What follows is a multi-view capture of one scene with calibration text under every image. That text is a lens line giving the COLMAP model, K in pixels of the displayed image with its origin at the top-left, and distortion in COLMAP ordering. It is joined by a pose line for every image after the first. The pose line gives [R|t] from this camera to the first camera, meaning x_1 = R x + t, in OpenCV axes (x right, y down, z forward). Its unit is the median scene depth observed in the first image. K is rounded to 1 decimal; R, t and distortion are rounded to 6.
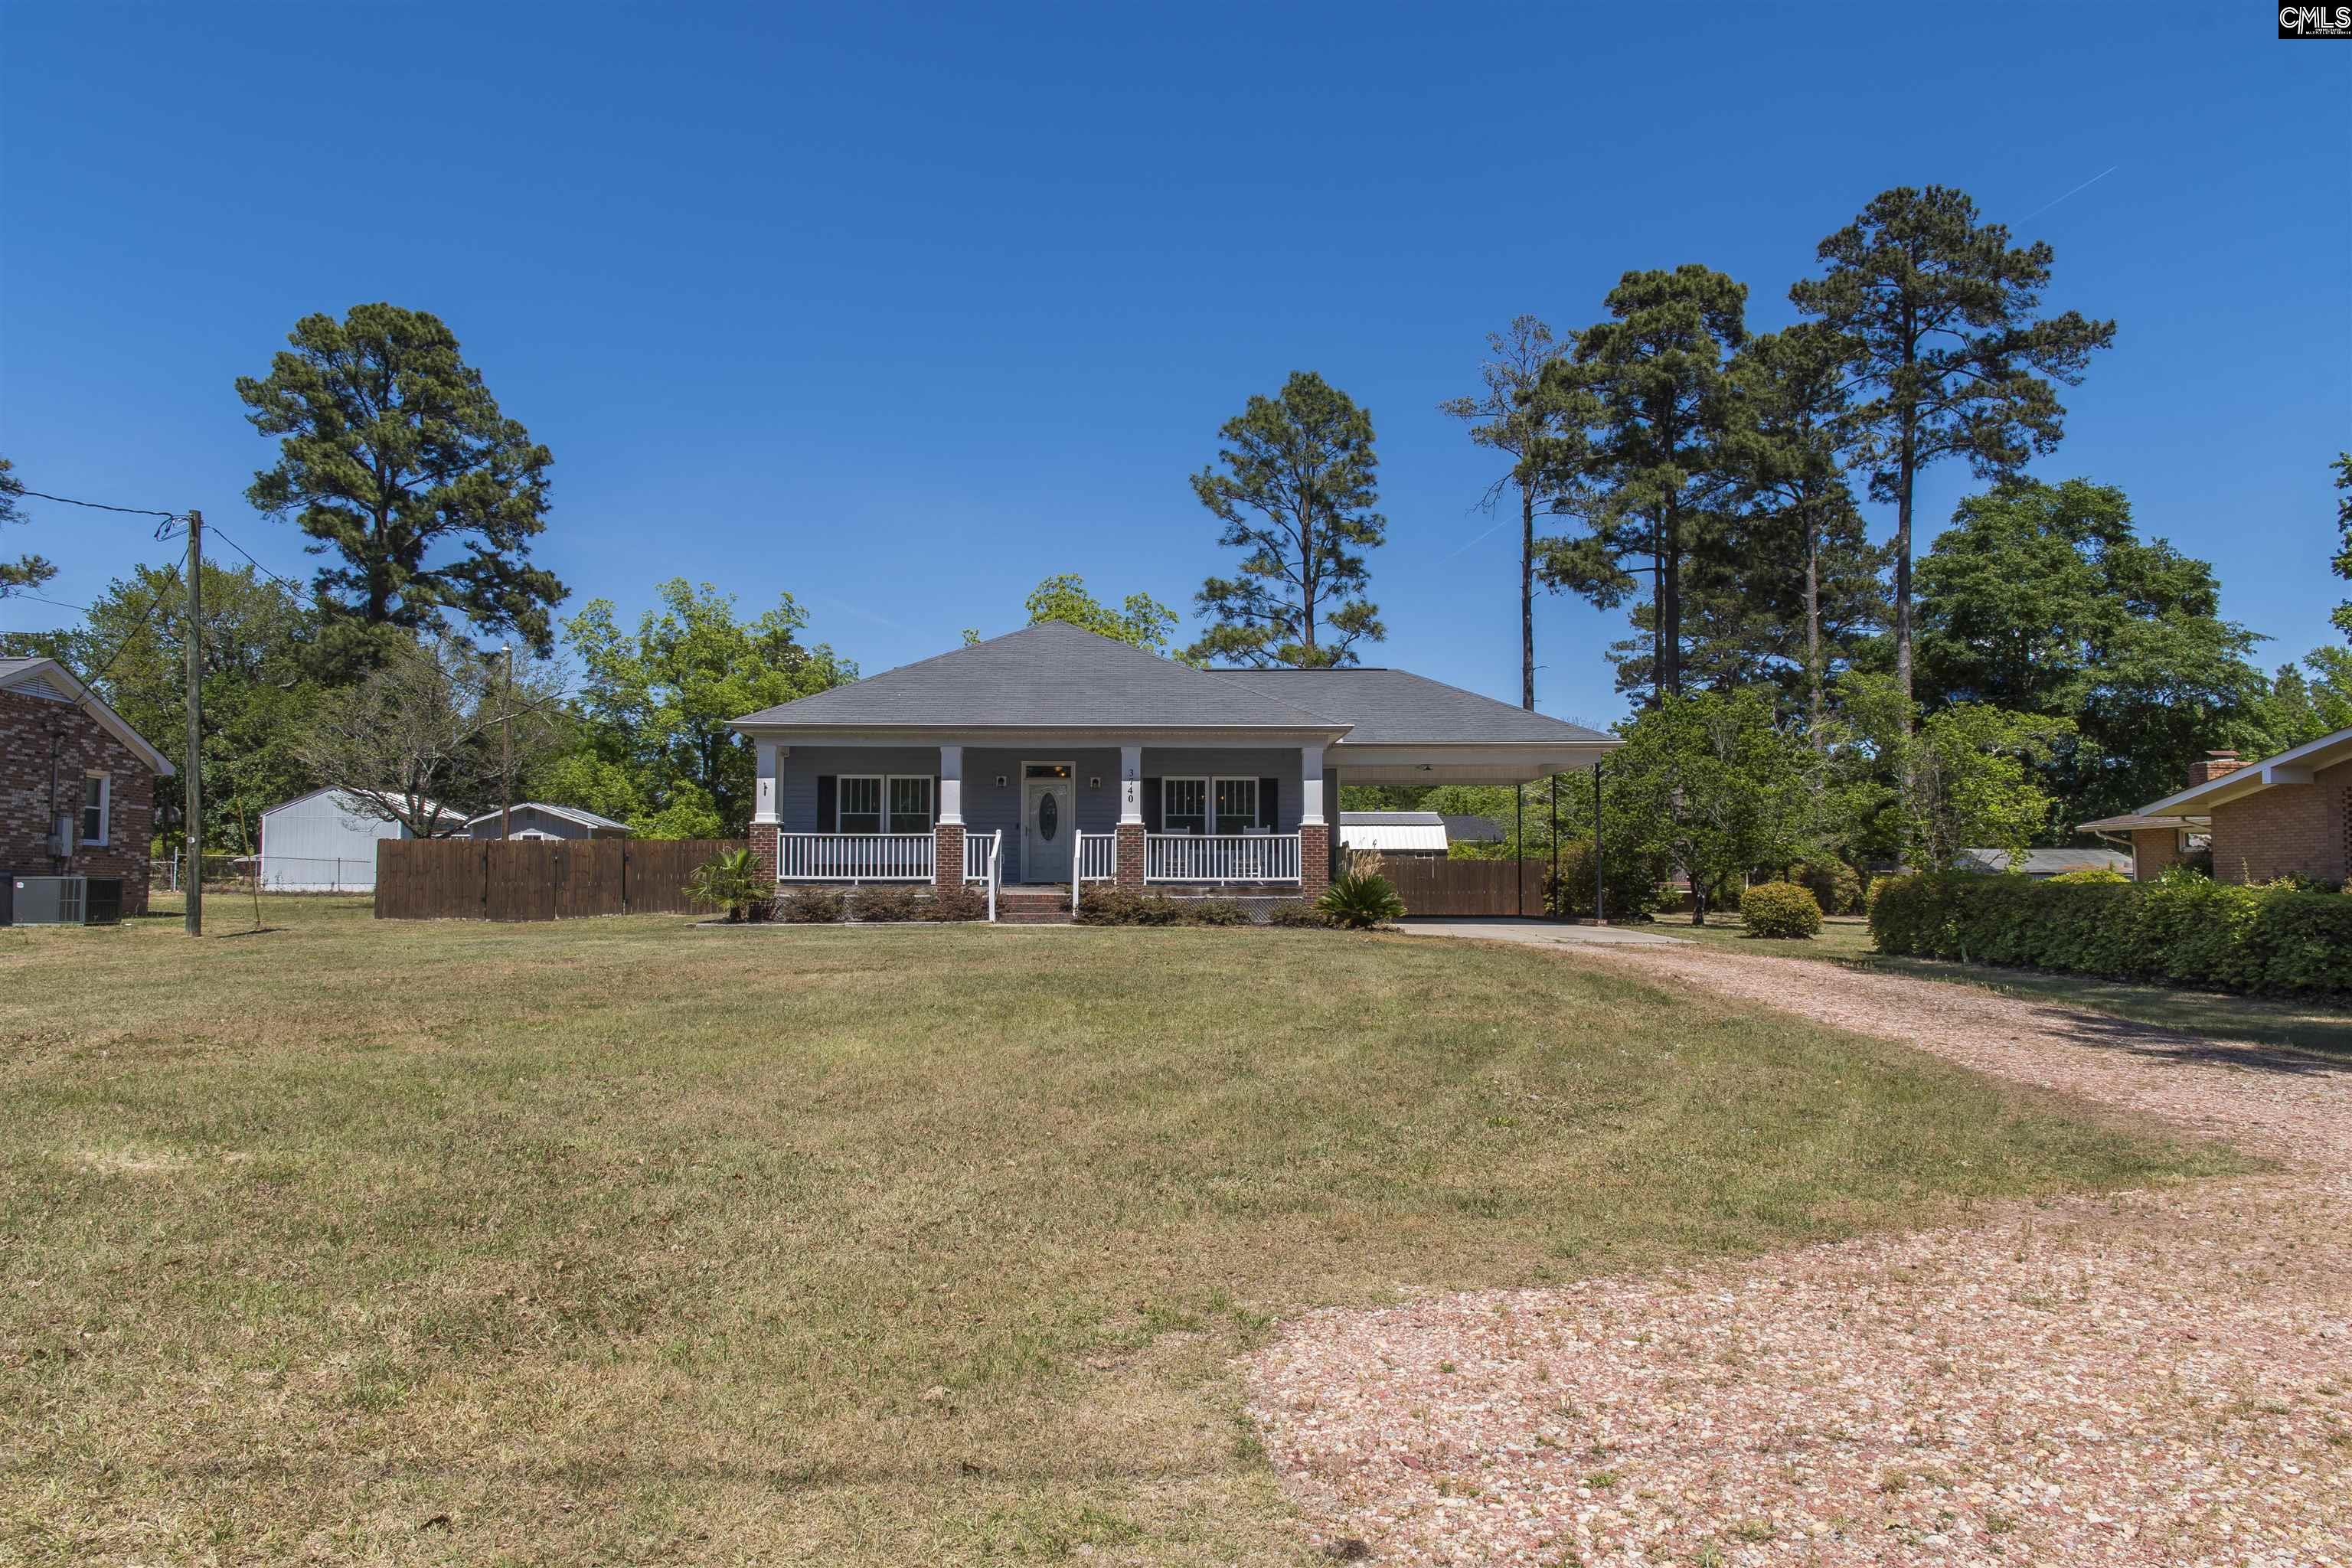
lens RADIAL K [[1583.8, 0, 1178.9], [0, 1583.8, 801.6], [0, 0, 1]] dist [-0.005617, -0.002568]
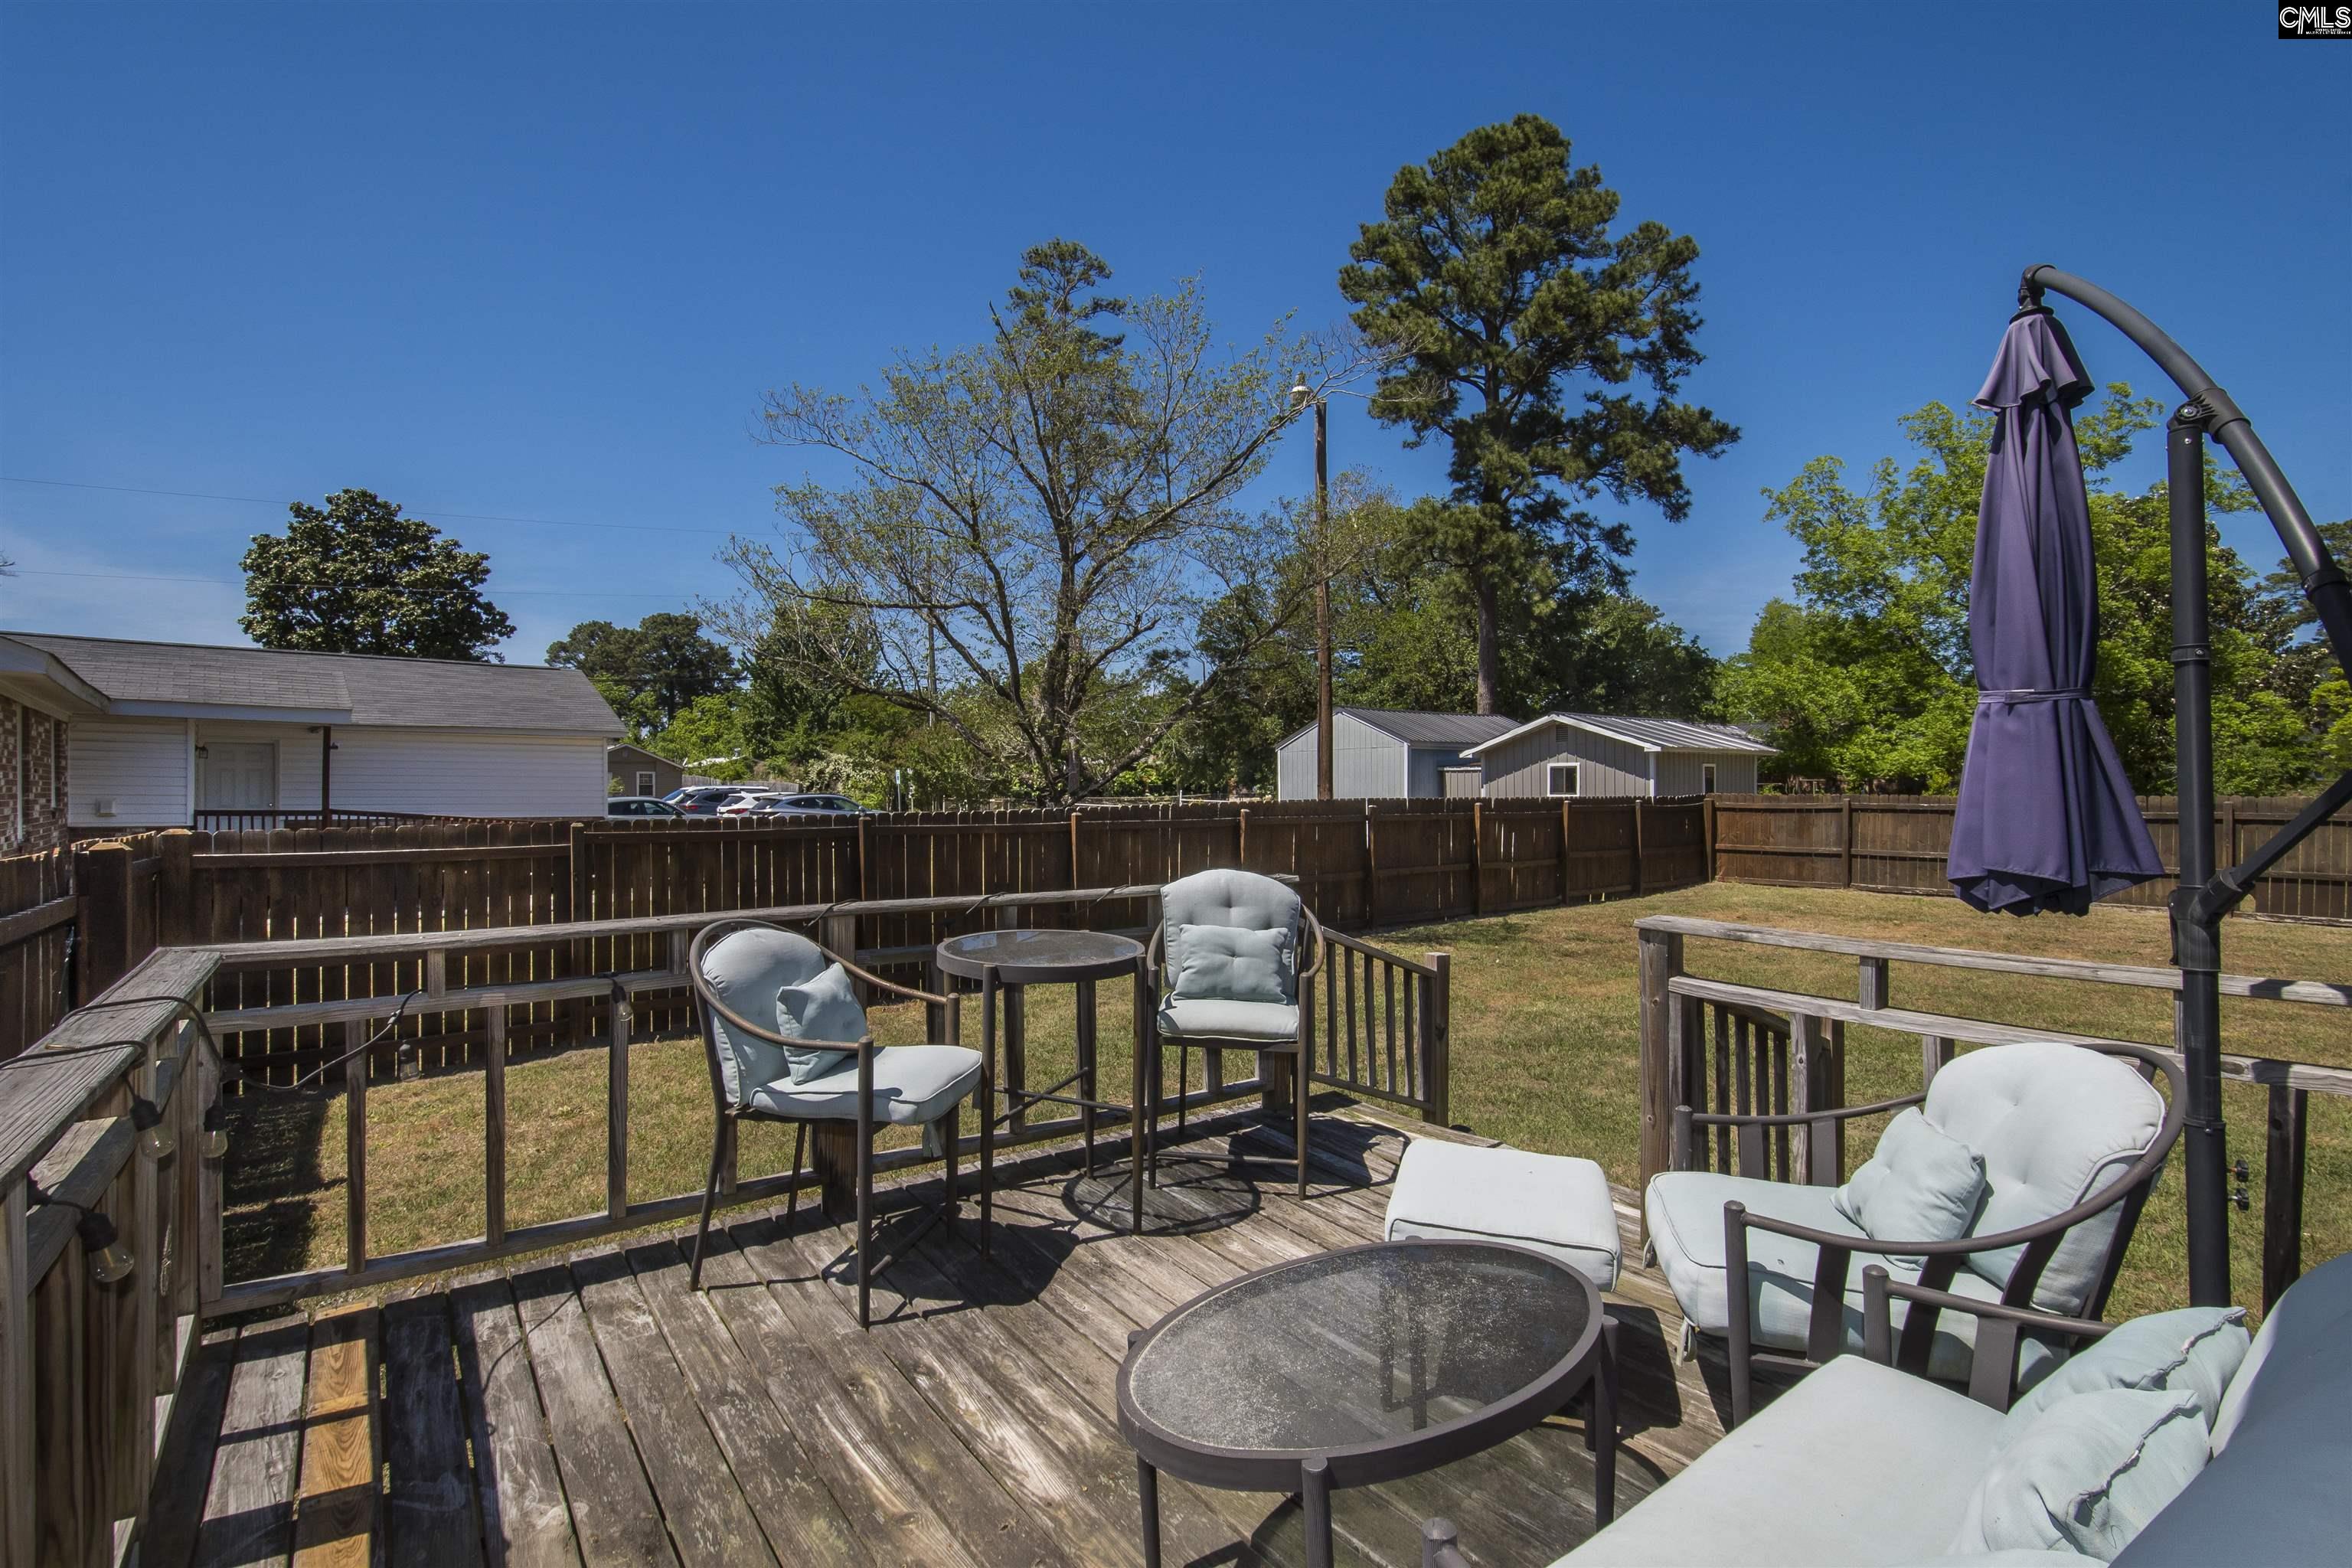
lens RADIAL K [[1144.1, 0, 1176.0], [0, 1144.1, 784.0], [0, 0, 1]] dist [0.017882, -0.000013]
pose [[0.572728, -0.015049, -0.819607, -0.121491], [0.048132, 0.998724, 0.015296, 0.013300], [0.818331, -0.048210, 0.572722, 0.587954]]
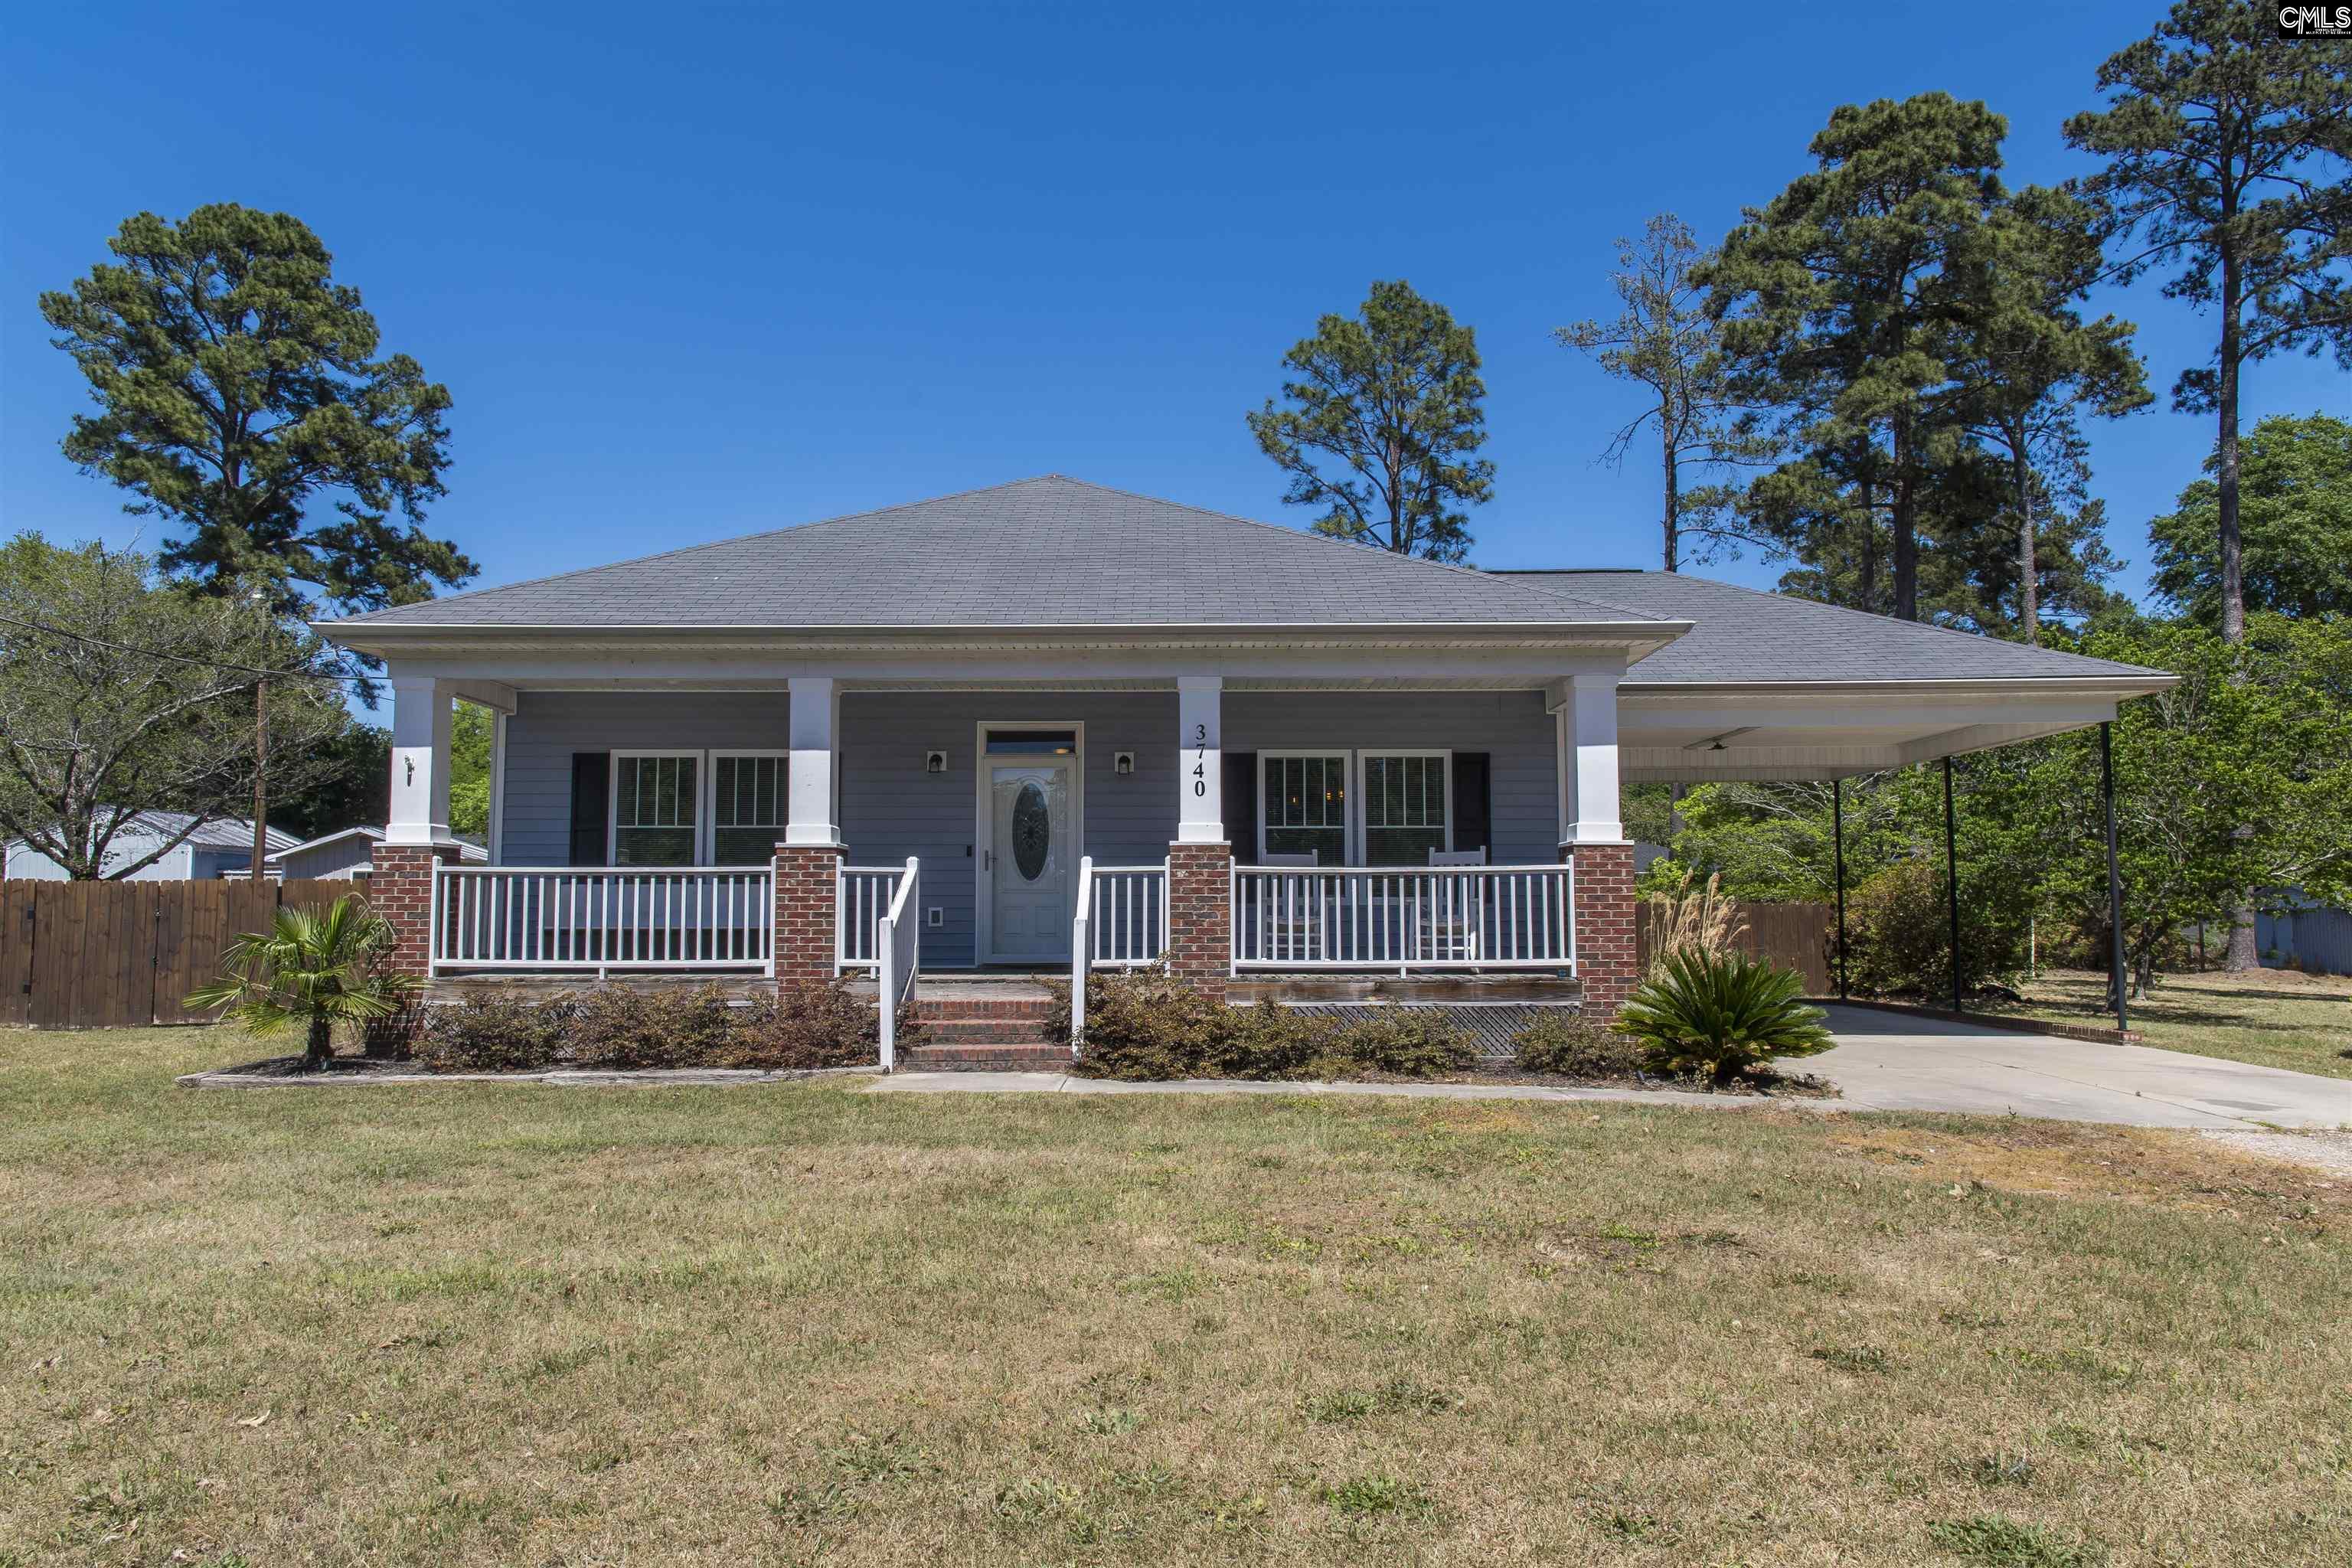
lens RADIAL K [[1583.8, 0, 1178.9], [0, 1583.8, 801.6], [0, 0, 1]] dist [-0.005617, -0.002568]
pose [[0.999730, -0.005425, -0.022611, -0.012410], [0.004961, 0.999777, -0.020505, 0.005423], [0.022717, 0.020387, 0.999534, 0.256744]]
